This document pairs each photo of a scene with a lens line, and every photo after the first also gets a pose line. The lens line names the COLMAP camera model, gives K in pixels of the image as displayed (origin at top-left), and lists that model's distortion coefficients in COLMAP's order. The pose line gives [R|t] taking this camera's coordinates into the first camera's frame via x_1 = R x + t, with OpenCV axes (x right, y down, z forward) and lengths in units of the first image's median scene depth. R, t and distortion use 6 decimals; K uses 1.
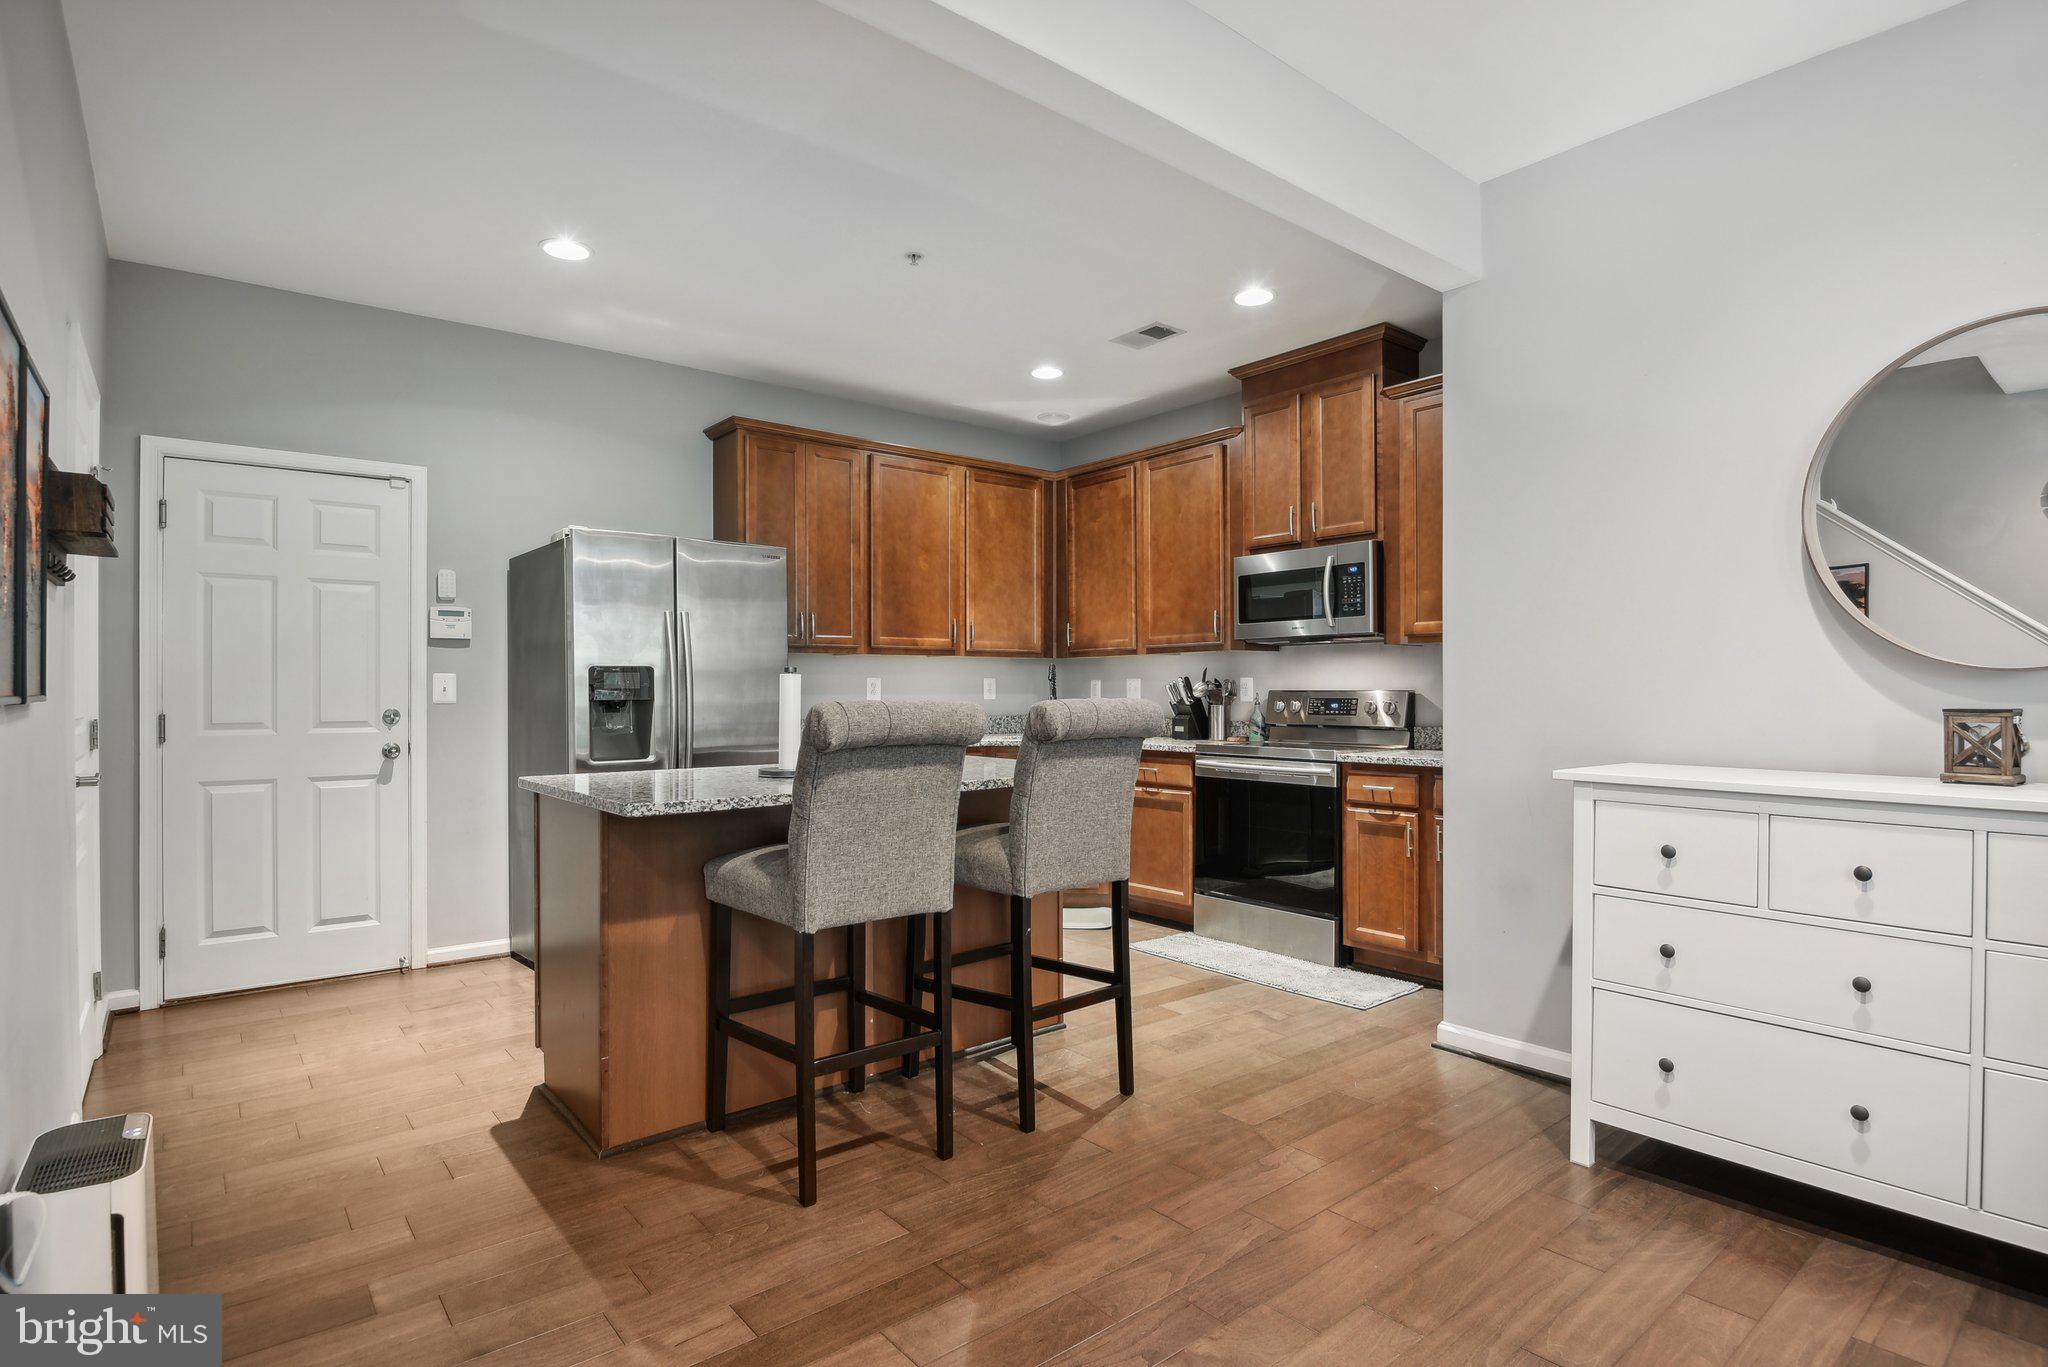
lens RADIAL K [[1030.2, 0, 1024.0], [0, 1030.2, 683.5], [0, 0, 1]] dist [-0.000732, -0.021171]
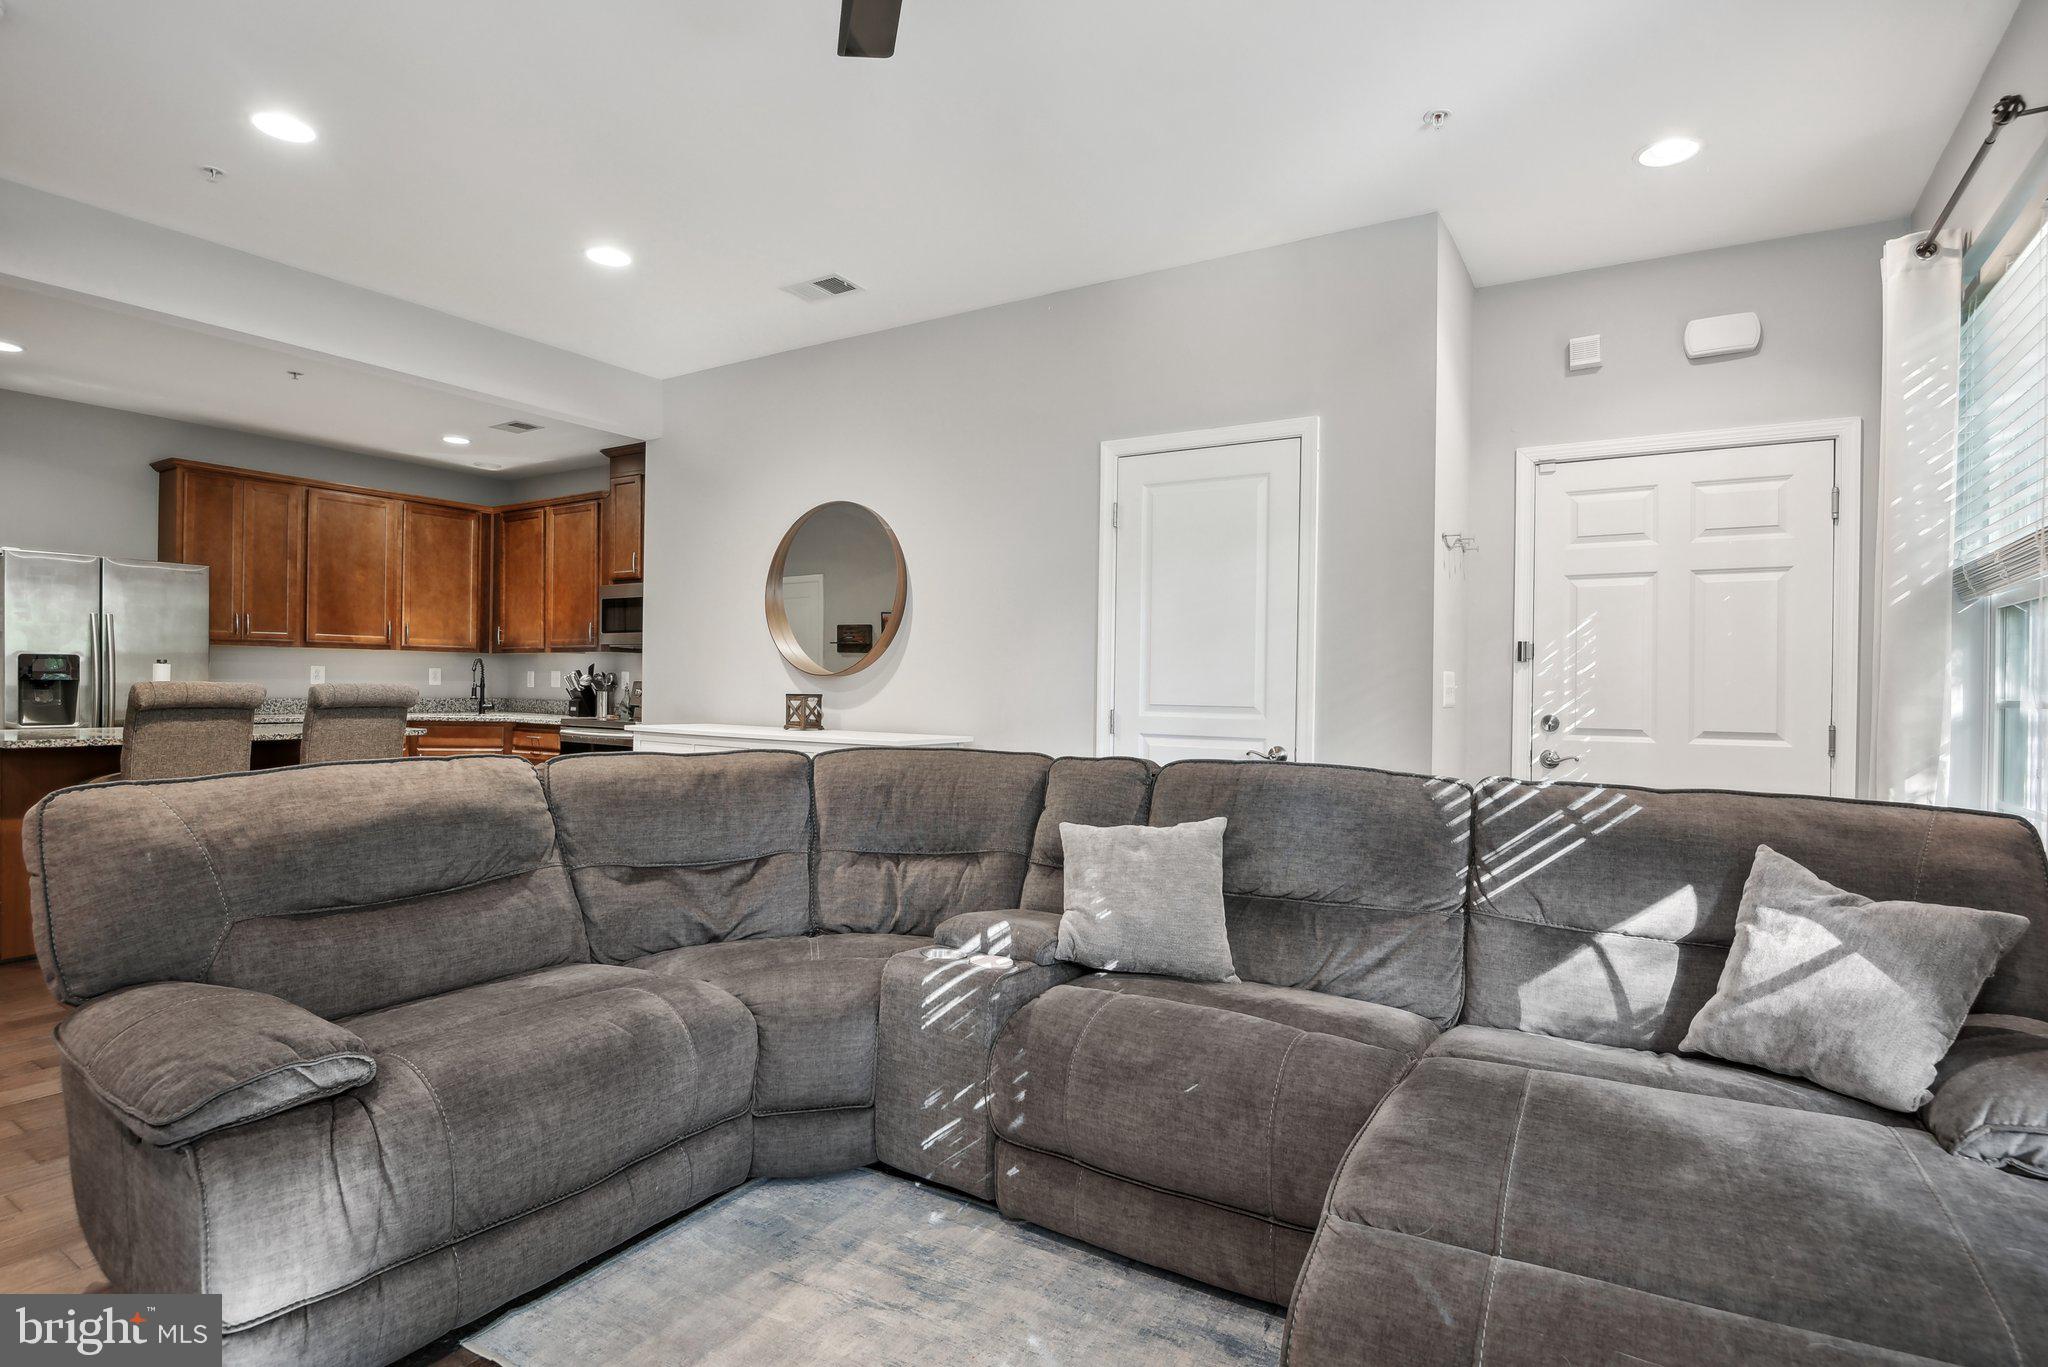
lens RADIAL K [[1030.2, 0, 1024.0], [0, 1030.2, 683.5], [0, 0, 1]] dist [-0.000732, -0.021171]
pose [[0.949587, 0.016769, 0.313054, 0.292397], [-0.019097, 0.999808, 0.004371, -0.006150], [-0.312920, -0.010129, 0.949725, -0.467016]]
